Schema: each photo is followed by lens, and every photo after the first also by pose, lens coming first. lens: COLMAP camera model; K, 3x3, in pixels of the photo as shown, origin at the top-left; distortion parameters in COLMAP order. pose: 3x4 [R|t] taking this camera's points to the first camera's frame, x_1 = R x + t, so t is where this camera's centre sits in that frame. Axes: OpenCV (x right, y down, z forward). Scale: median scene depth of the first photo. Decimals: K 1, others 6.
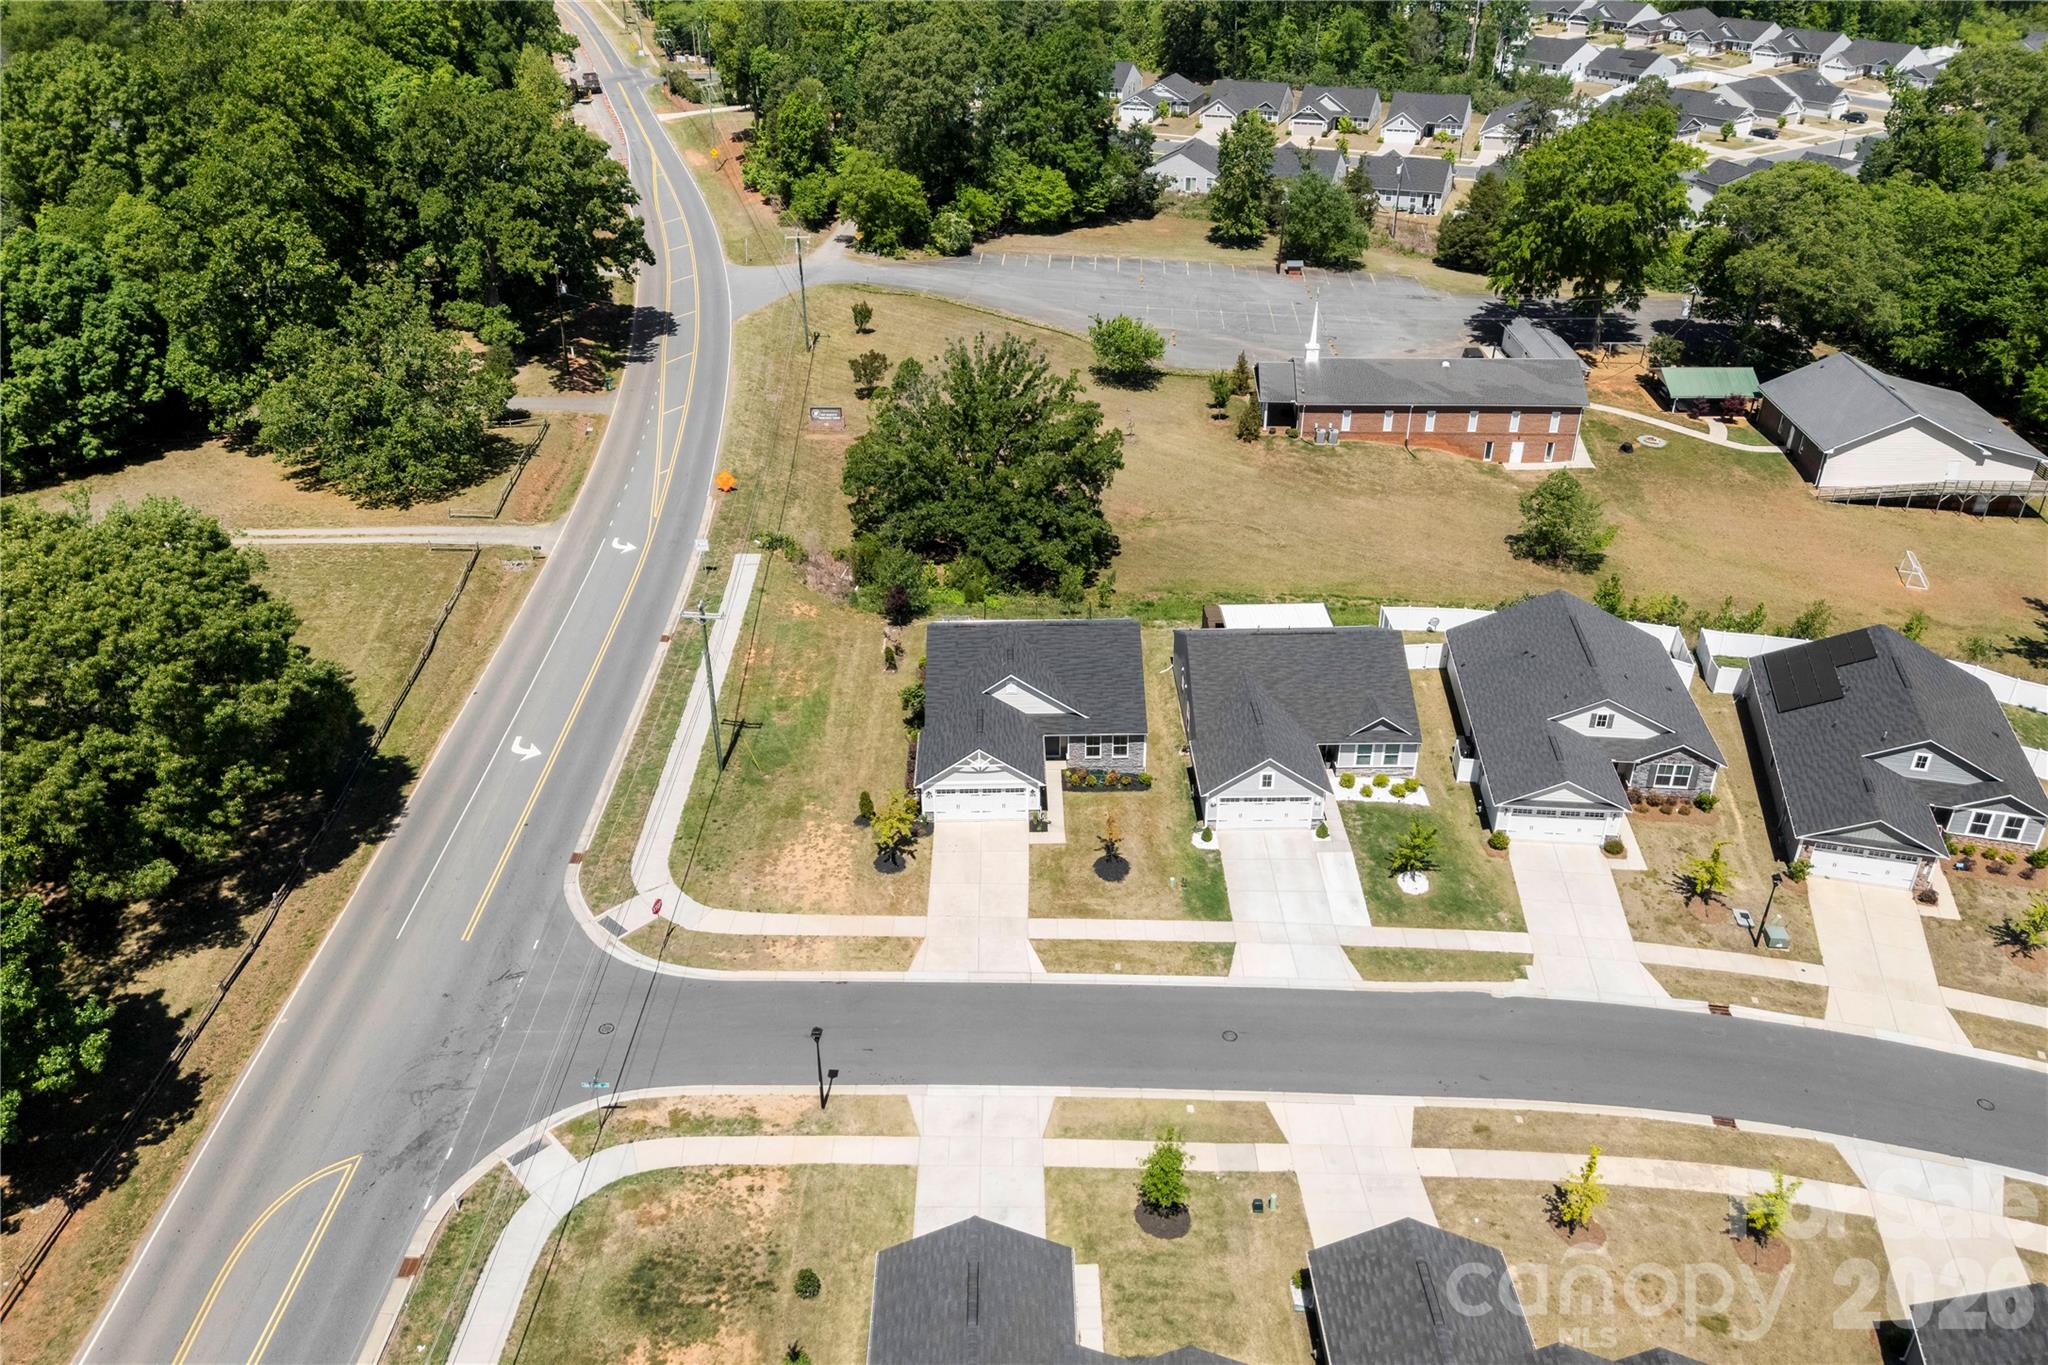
lens RADIAL K [[1492.9, 0, 1023.5], [0, 1492.9, 713.1], [0, 0, 1]] dist [0.080881, -0.081547]
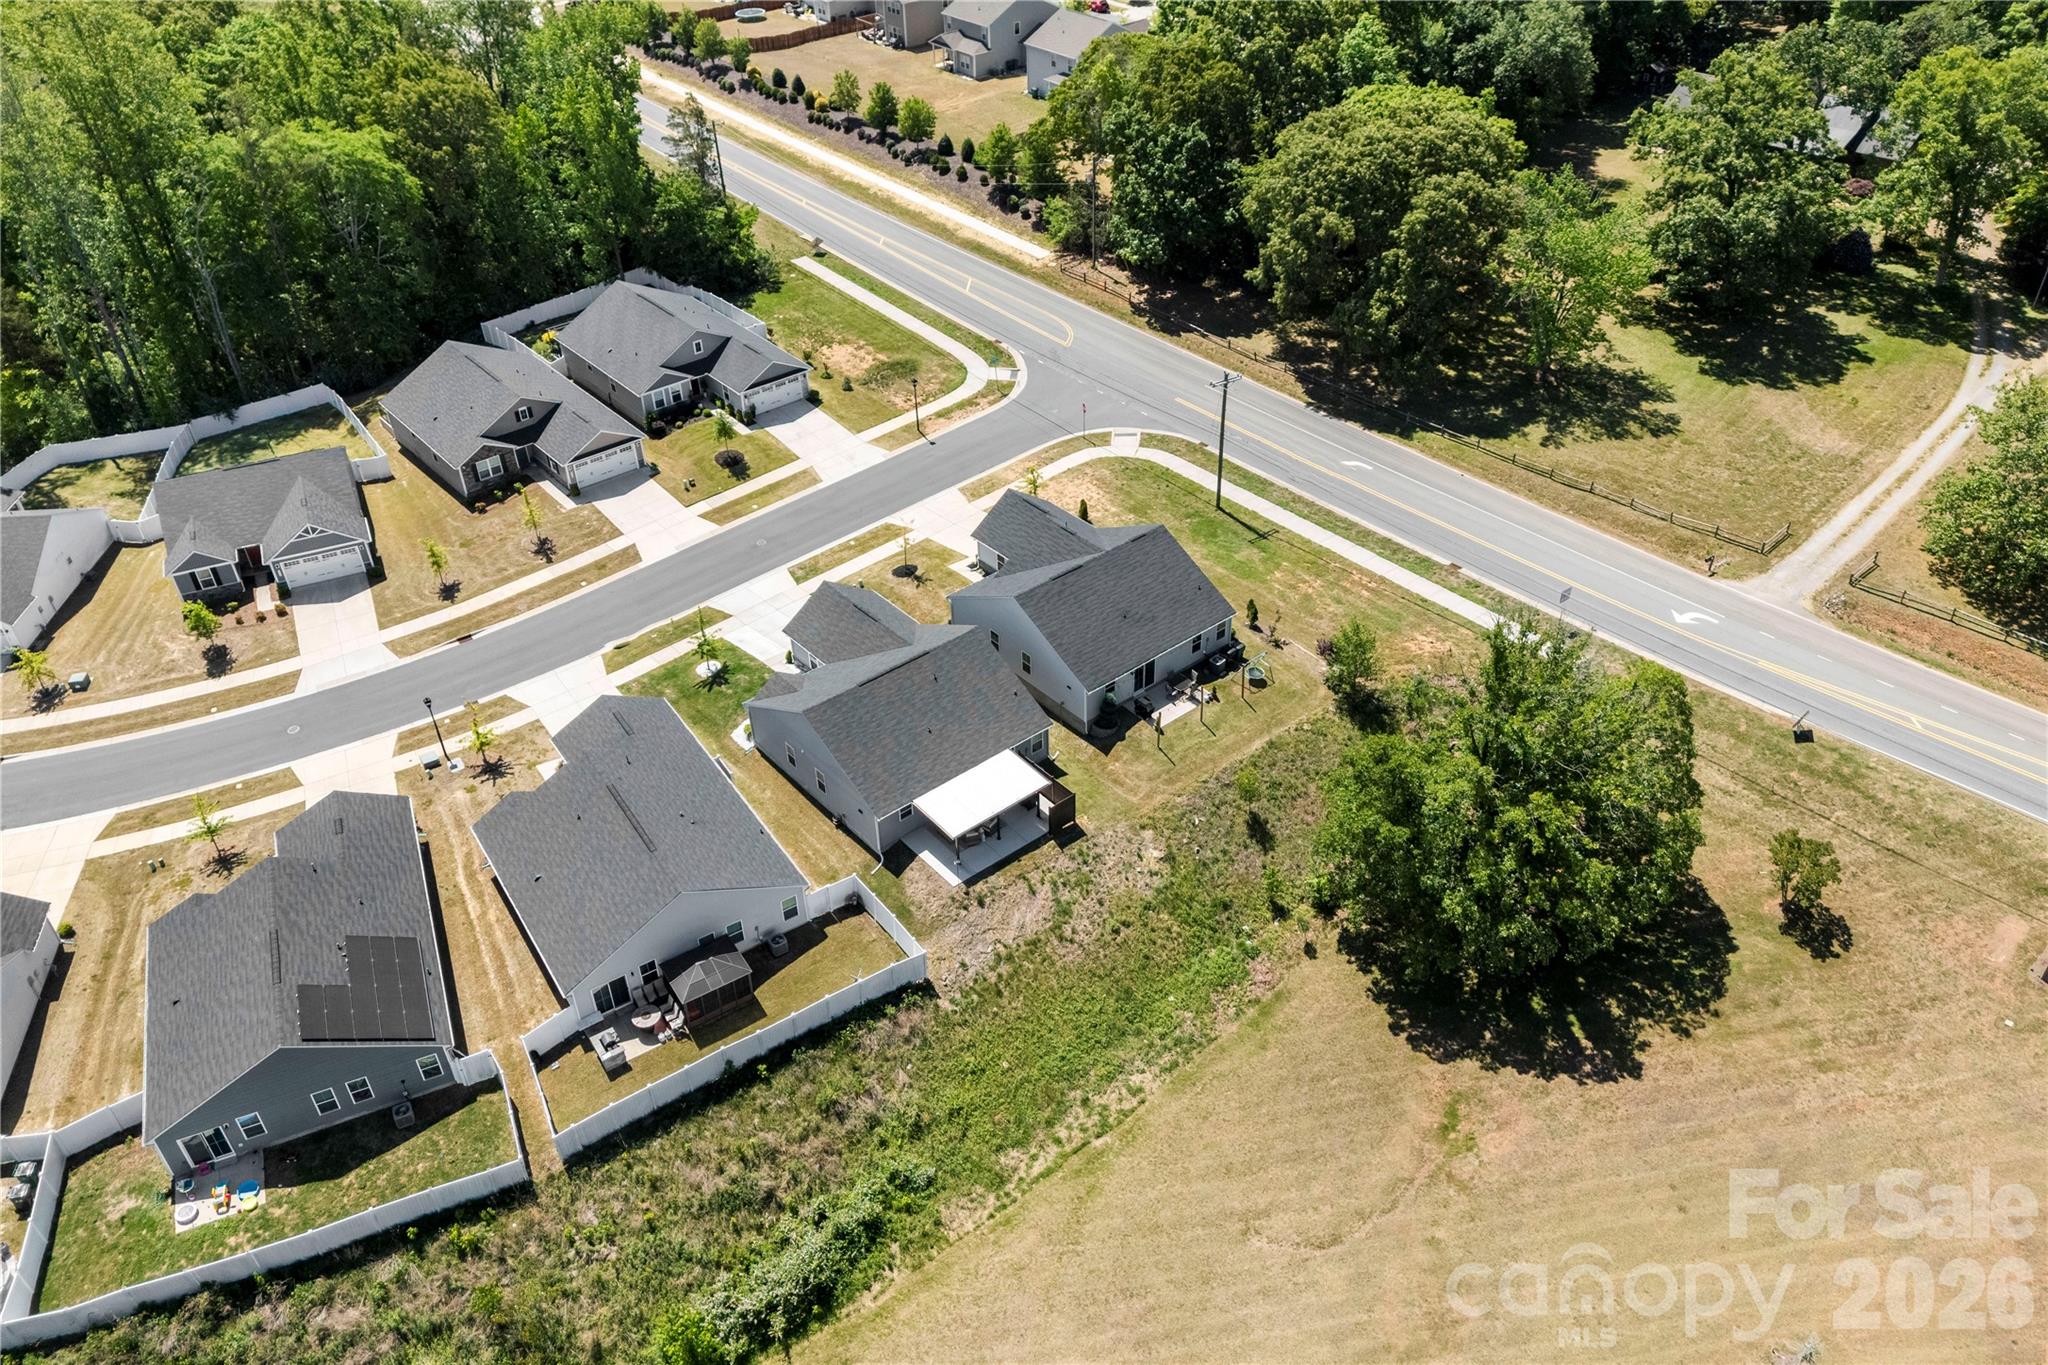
lens RADIAL K [[1492.9, 0, 1023.5], [0, 1492.9, 713.1], [0, 0, 1]] dist [0.080881, -0.081547]
pose [[-0.774511, 0.408809, -0.482709, 0.617999], [-0.305646, 0.426249, 0.851406, -0.927190], [0.553817, 0.806962, -0.205183, 1.315863]]
